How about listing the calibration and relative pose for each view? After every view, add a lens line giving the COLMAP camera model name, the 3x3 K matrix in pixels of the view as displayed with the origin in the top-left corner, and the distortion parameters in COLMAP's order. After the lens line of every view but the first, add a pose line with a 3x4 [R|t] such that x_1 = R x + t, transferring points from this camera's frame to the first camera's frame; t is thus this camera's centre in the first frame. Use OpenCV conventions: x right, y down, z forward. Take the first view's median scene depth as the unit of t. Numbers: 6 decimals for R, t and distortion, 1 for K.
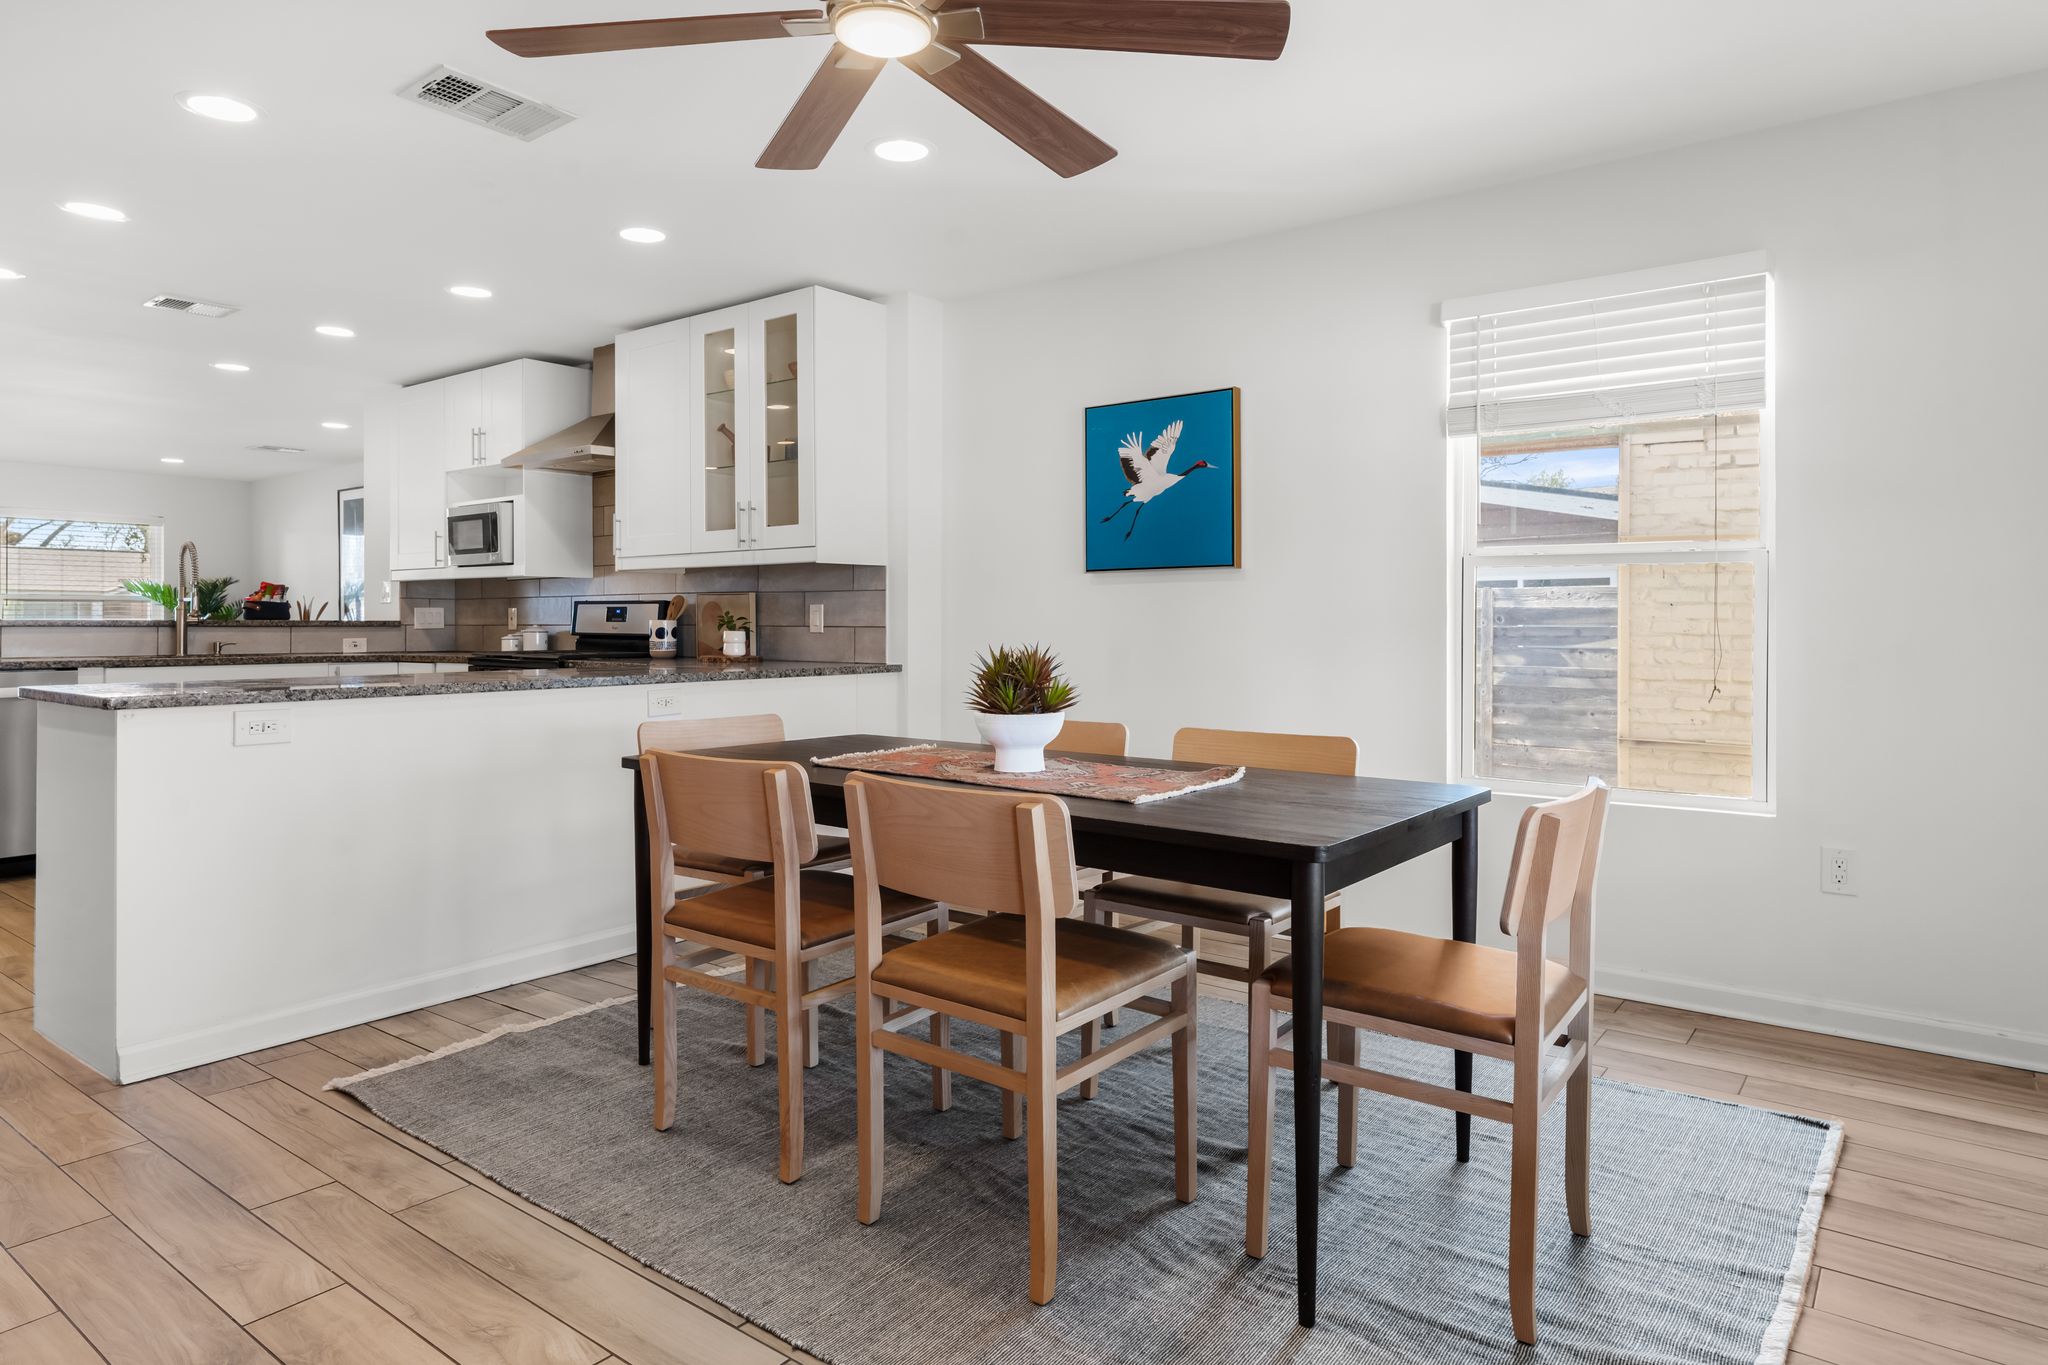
lens RADIAL K [[1190.4, 0, 1078.0], [0, 1190.4, 682.3], [0, 0, 1]] dist [-0.000988, -0.000293]
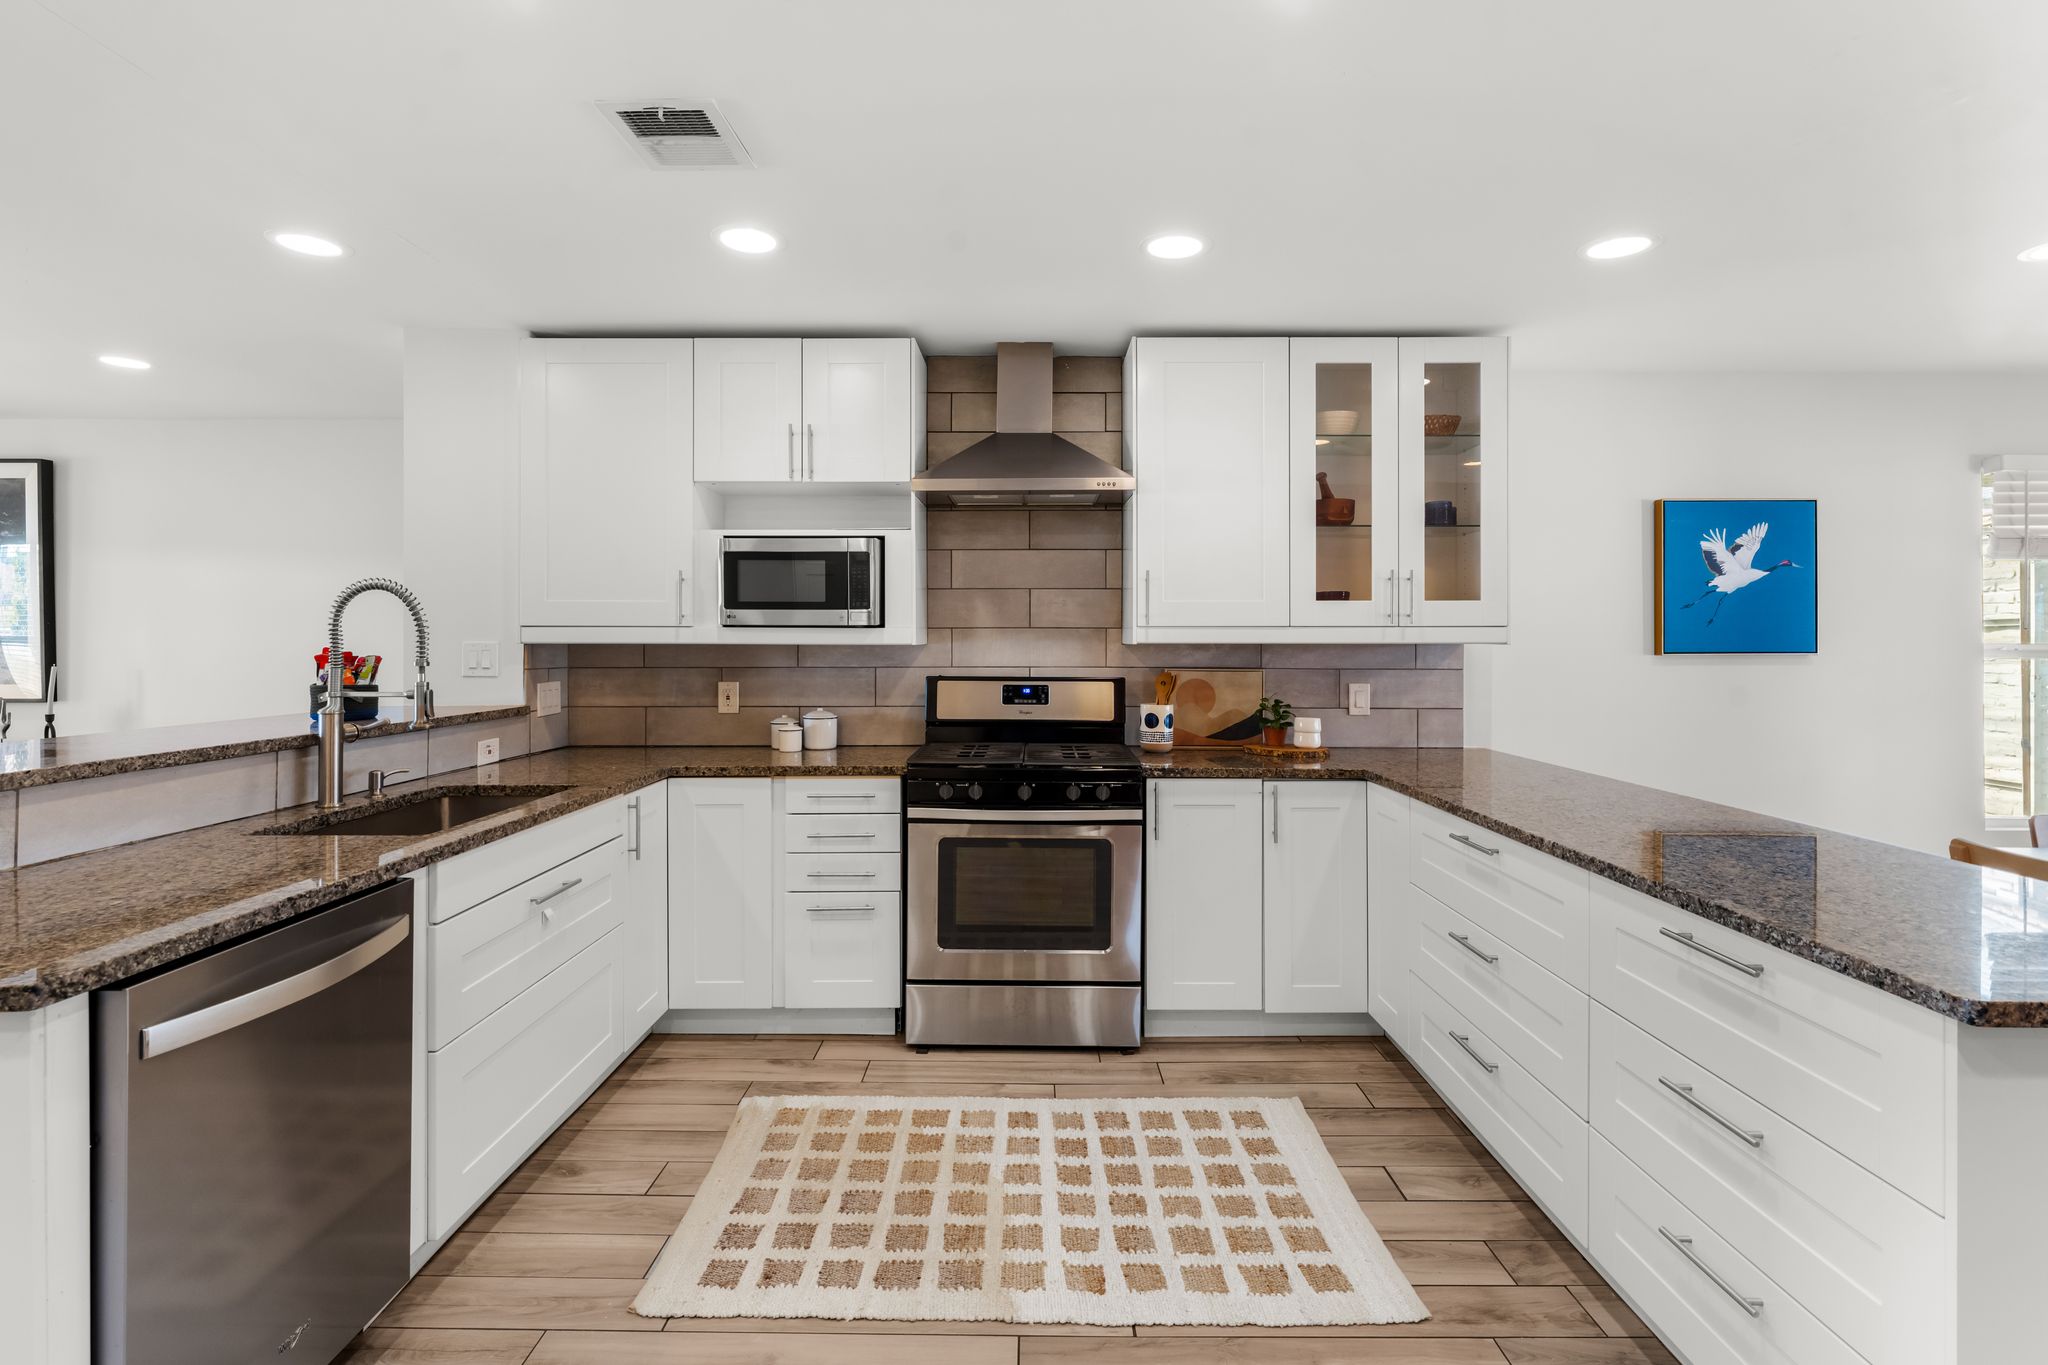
lens RADIAL K [[939.1, 0, 1015.3], [0, 939.1, 641.4], [0, 0, 1]] dist [-0.001717, -0.000050]
pose [[0.814834, 0.002016, 0.579690, -0.943444], [0.026858, 0.998789, -0.041226, -0.084608], [-0.579071, 0.049162, 0.813793, 0.650632]]
